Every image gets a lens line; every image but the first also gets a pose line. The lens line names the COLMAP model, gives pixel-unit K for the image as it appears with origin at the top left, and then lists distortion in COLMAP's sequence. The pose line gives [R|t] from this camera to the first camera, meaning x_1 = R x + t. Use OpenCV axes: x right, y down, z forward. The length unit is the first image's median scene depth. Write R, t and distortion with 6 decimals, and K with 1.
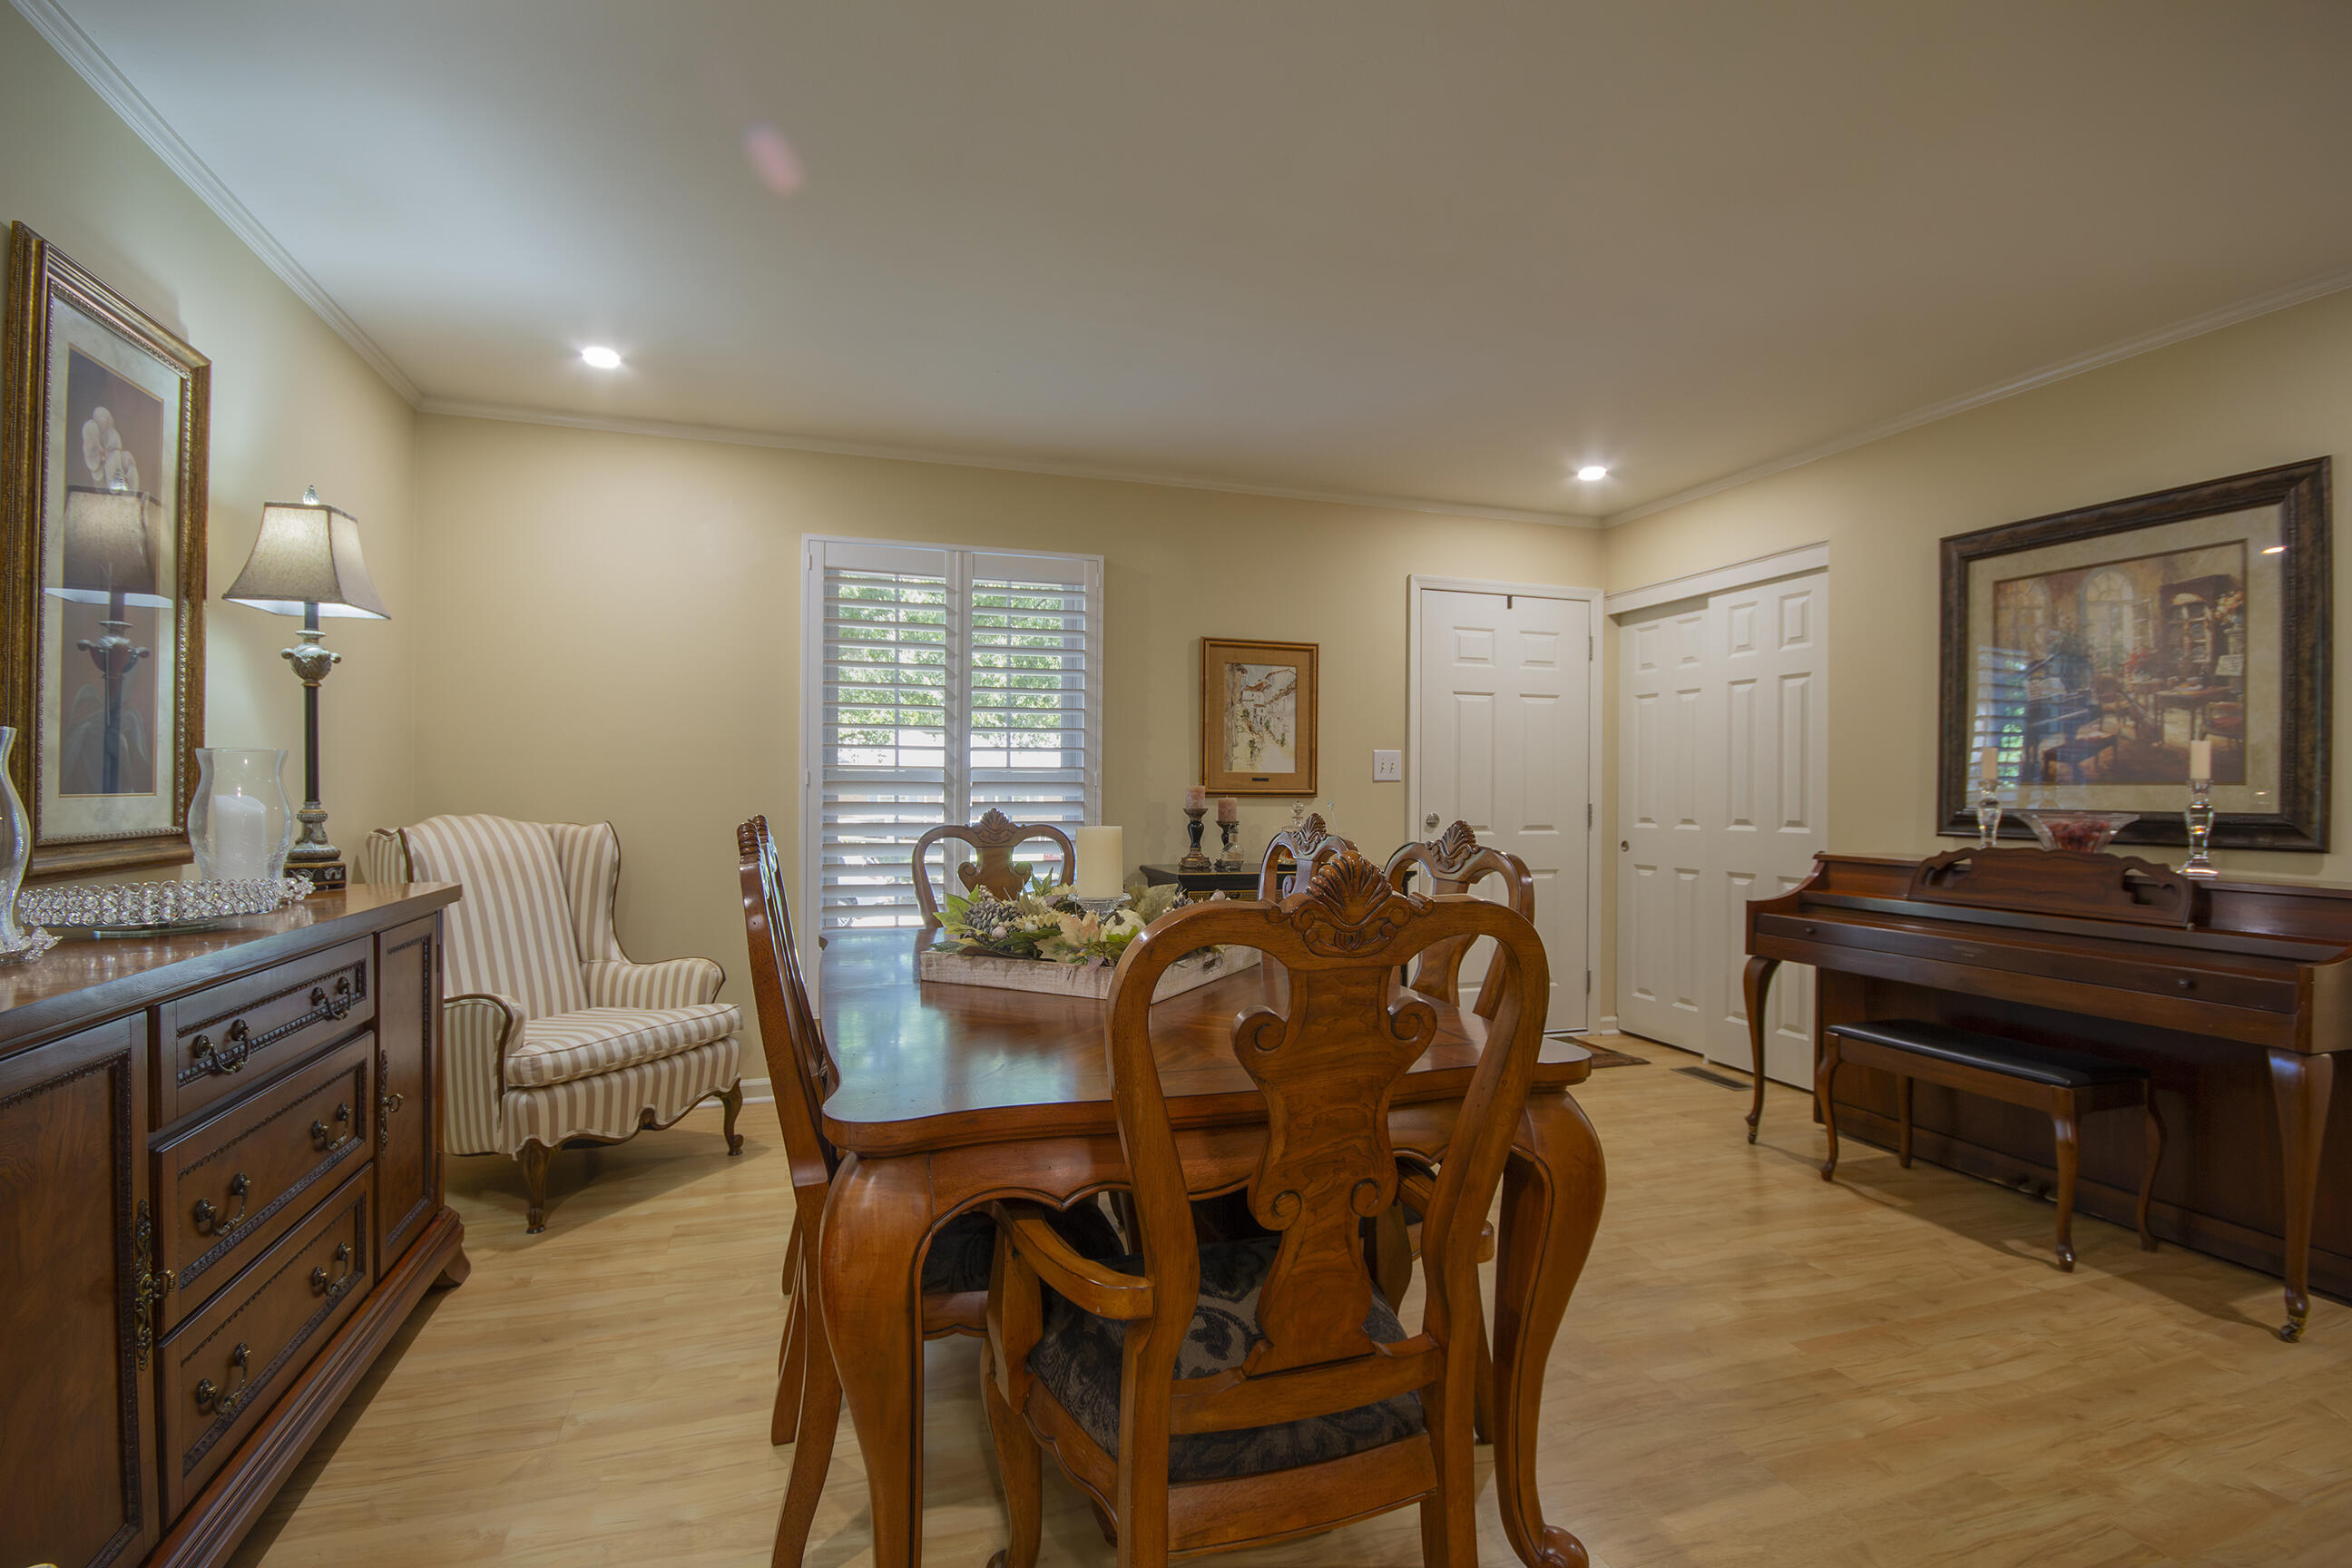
lens RADIAL K [[1082.4, 0, 1173.6], [0, 1082.4, 793.9], [0, 0, 1]] dist [-0.002467, -0.007496]
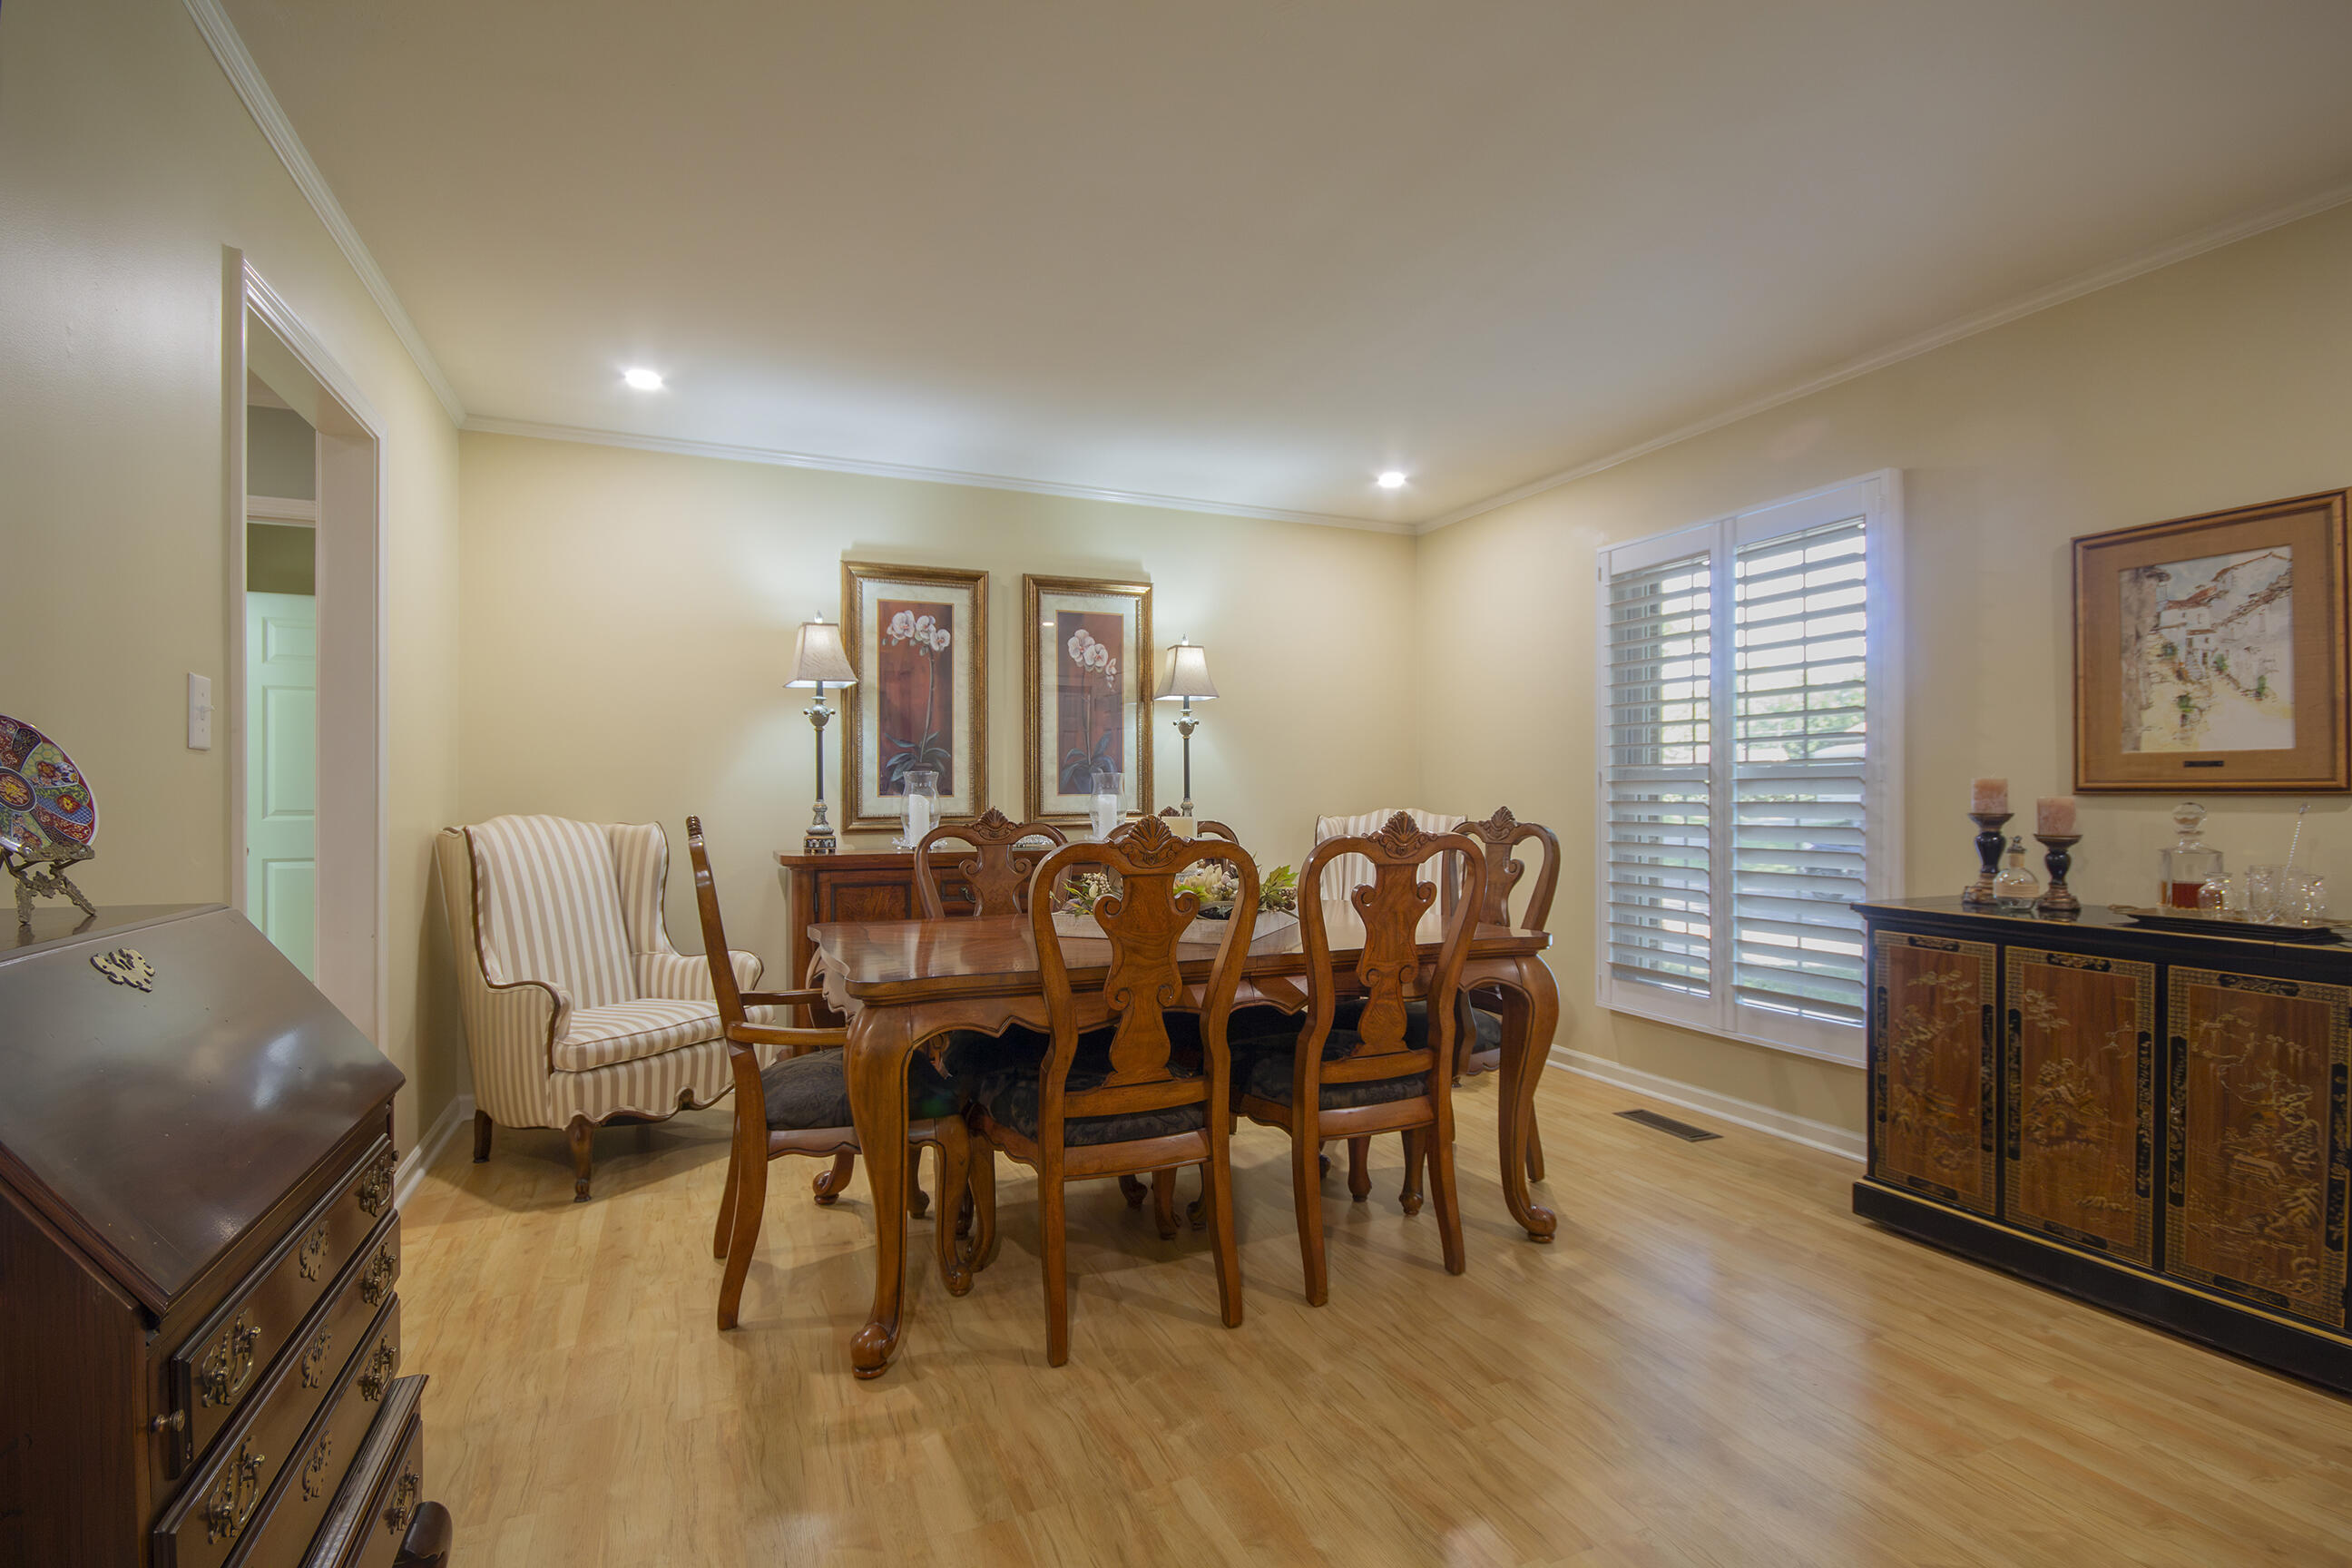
lens RADIAL K [[1082.4, 0, 1151.7], [0, 1082.4, 790.6], [0, 0, 1]] dist [-0.002467, -0.007496]
pose [[0.068839, -0.005885, -0.997610, 0.872881], [0.000324, 0.999983, -0.005877, 0.004792], [0.997628, 0.000082, 0.068840, 0.624744]]
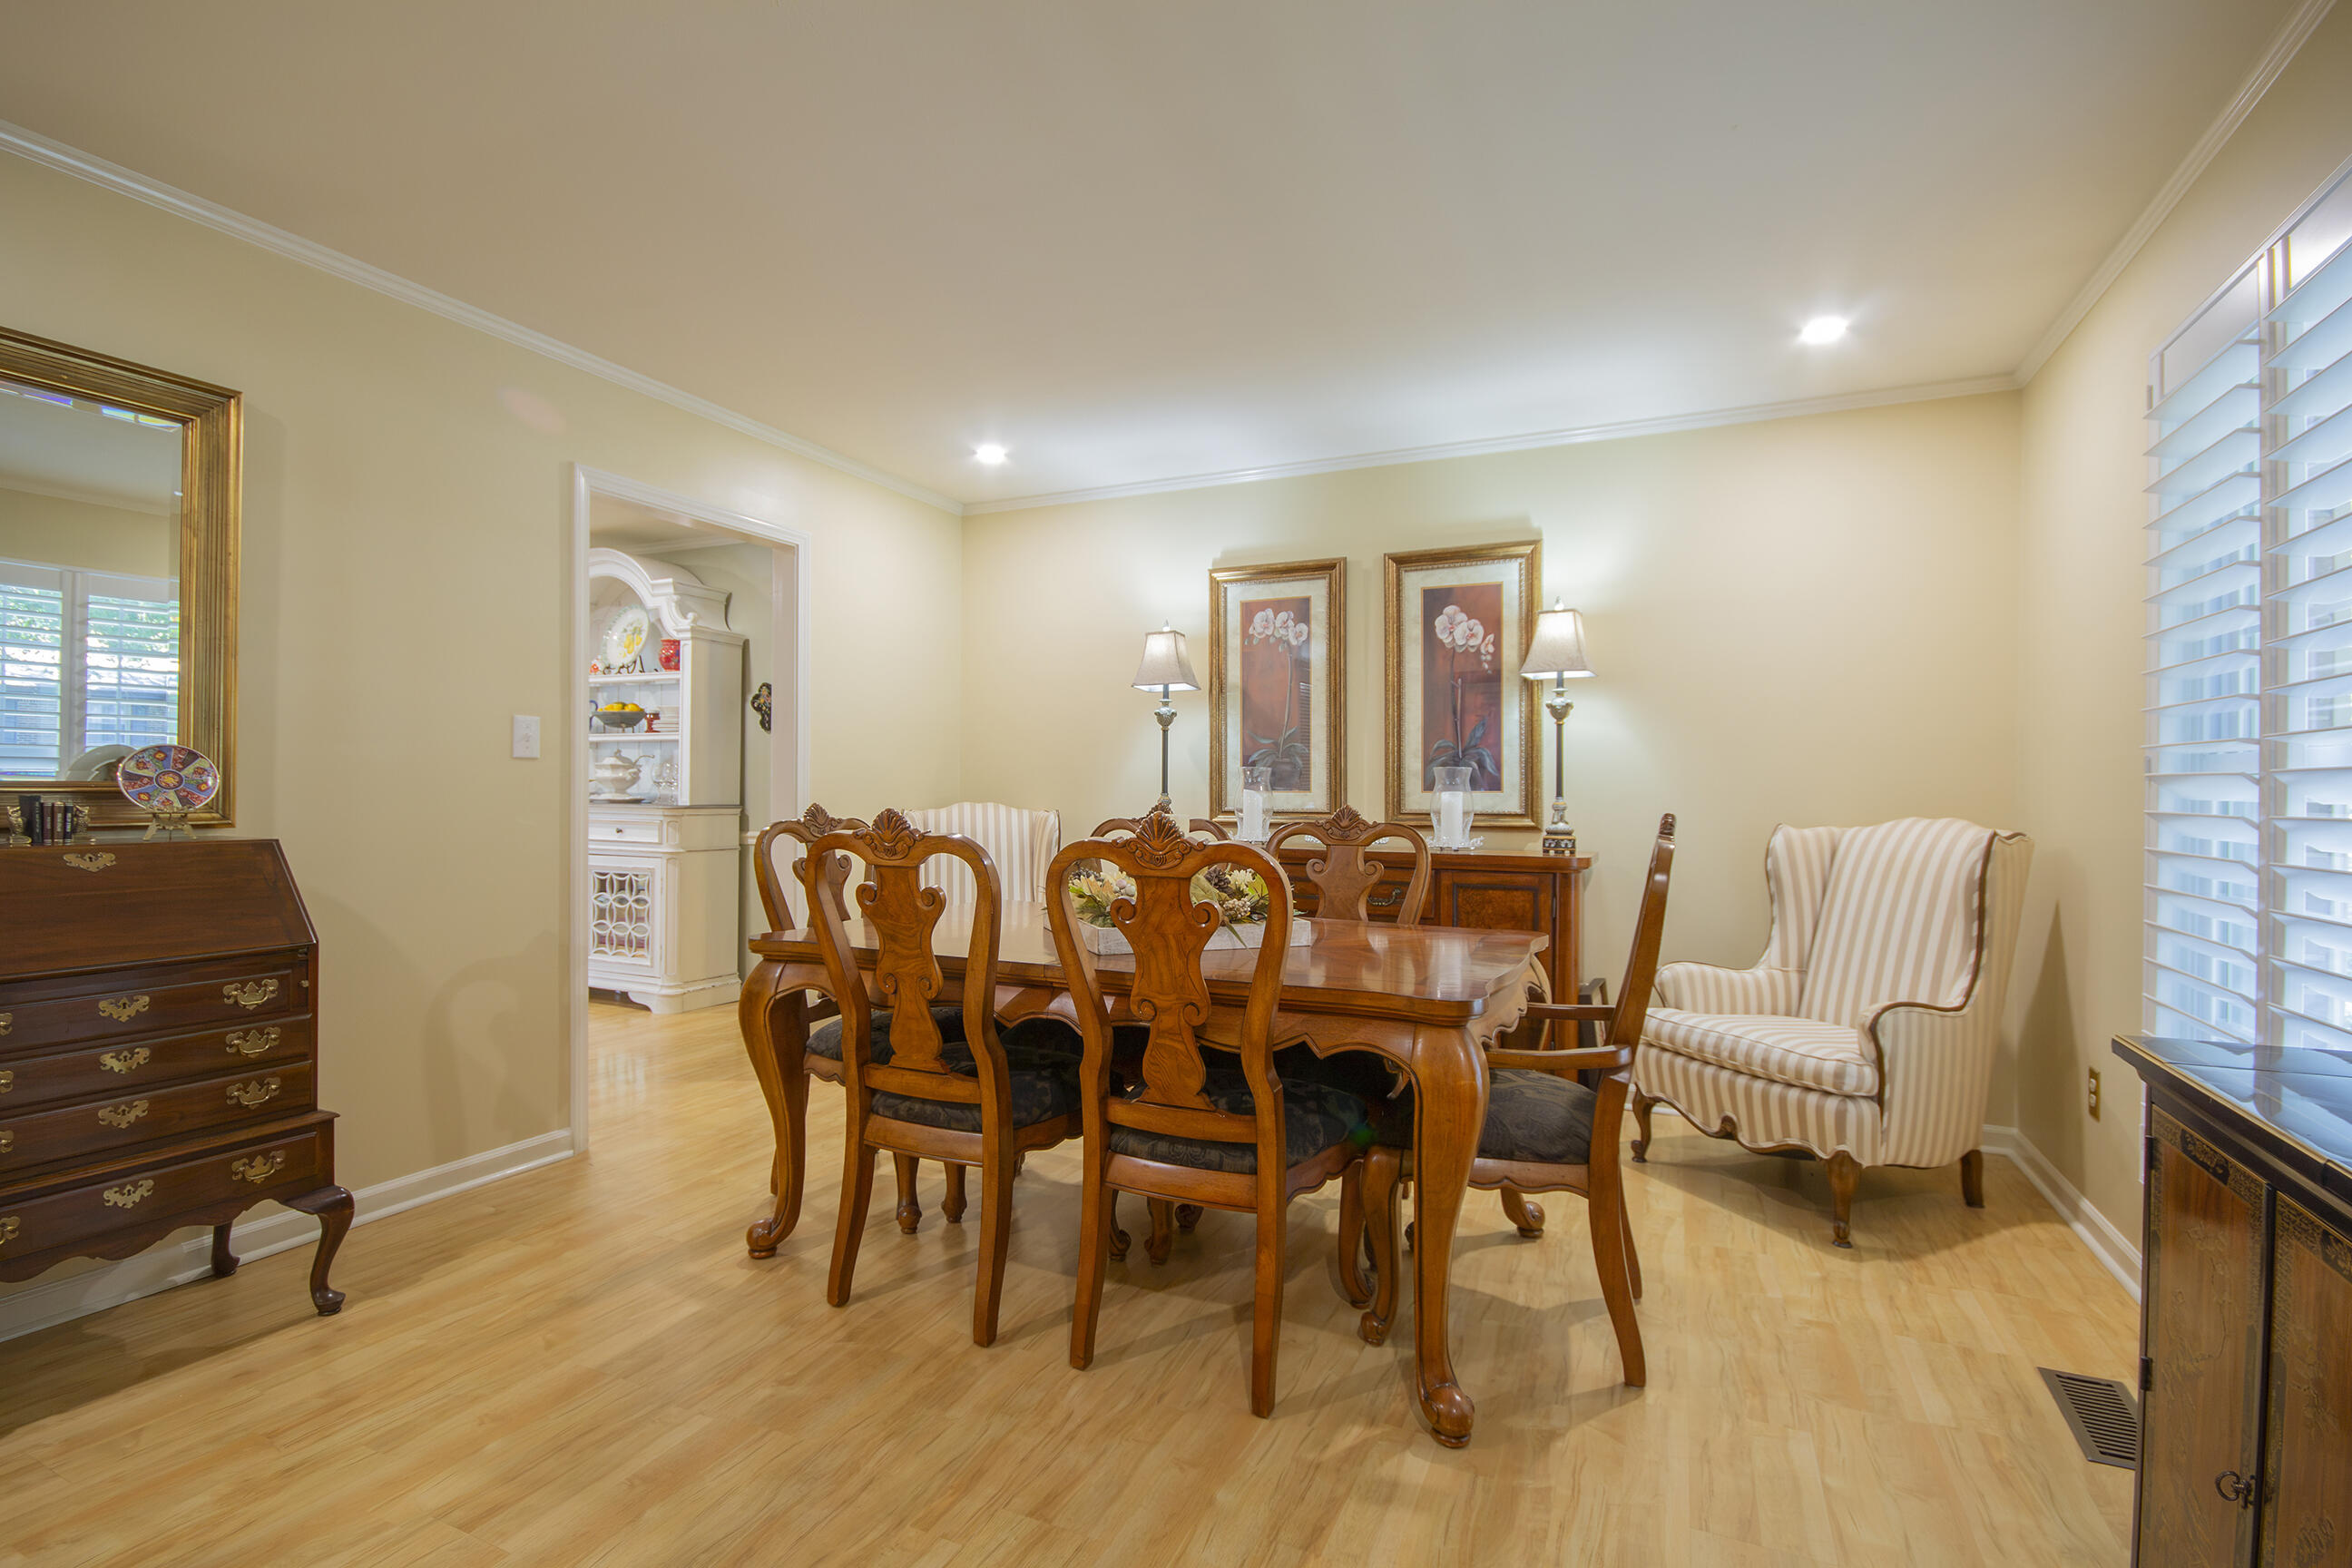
lens RADIAL K [[1082.4, 0, 1163.5], [0, 1082.4, 784.0], [0, 0, 1]] dist [-0.002467, -0.007496]
pose [[-0.695828, -0.011524, -0.718116, 0.568807], [-0.012305, 0.999916, -0.004123, 0.001113], [0.718103, 0.005968, -0.695912, 1.299825]]
